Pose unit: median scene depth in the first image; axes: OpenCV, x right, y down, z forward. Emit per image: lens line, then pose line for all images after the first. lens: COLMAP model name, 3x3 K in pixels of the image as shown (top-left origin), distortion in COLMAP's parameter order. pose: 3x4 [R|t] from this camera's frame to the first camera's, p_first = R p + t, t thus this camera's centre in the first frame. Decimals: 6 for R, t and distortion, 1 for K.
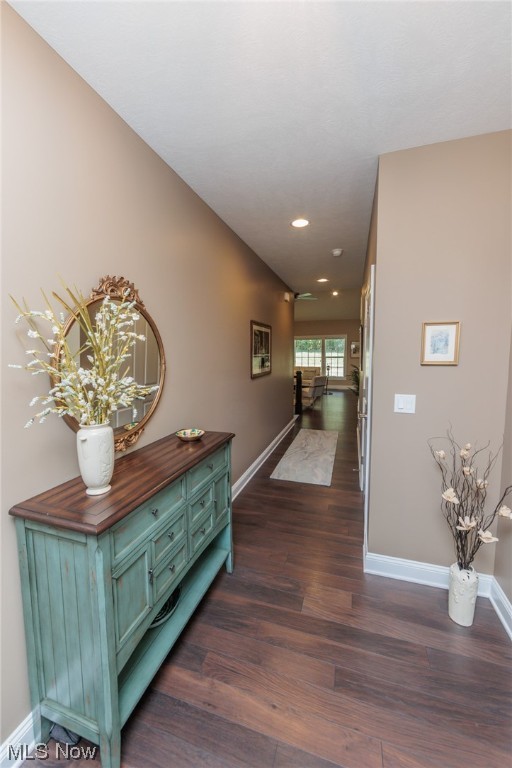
lens RADIAL K [[300.5, 0, 254.3], [0, 300.5, 383.2], [0, 0, 1]] dist [-0.002177, -0.000040]
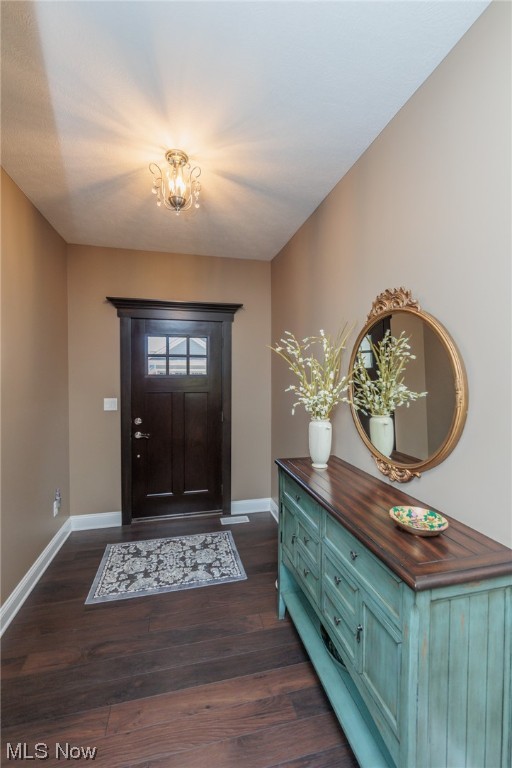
lens RADIAL K [[300.5, 0, 253.1], [0, 300.5, 382.5], [0, 0, 1]] dist [-0.002177, -0.000040]
pose [[-0.848761, 0.017515, -0.528486, 0.433593], [-0.042266, 0.994006, 0.100823, -0.156519], [0.527084, 0.107911, -0.842934, 1.715548]]
